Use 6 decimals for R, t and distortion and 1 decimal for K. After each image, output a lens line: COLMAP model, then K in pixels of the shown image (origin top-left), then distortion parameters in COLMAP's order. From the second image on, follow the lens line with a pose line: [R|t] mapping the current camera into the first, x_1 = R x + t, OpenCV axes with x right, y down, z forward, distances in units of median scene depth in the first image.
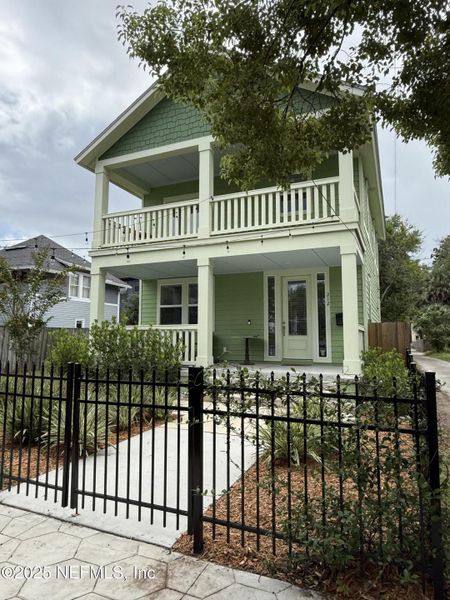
lens RADIAL K [[374.4, 0, 235.6], [0, 374.4, 292.5], [0, 0, 1]] dist [-0.001997, -0.000367]
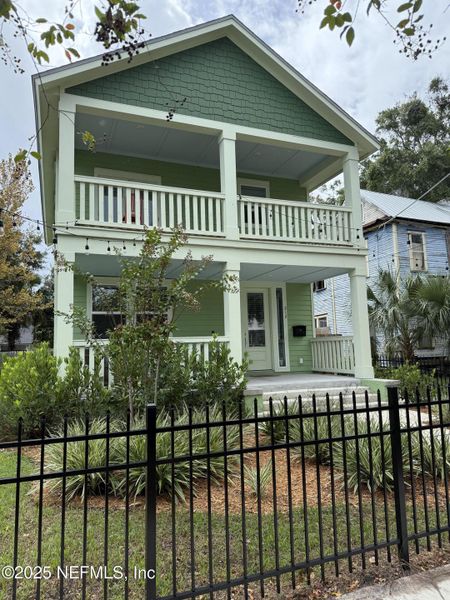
lens RADIAL K [[383.0, 0, 218.2], [0, 383.0, 307.1], [0, 0, 1]] dist [-0.000524, -0.000388]
pose [[0.739327, 0.047559, 0.671665, -0.692992], [-0.057210, 0.998332, -0.007716, 0.022826], [-0.670912, -0.032722, 0.740814, 0.338530]]
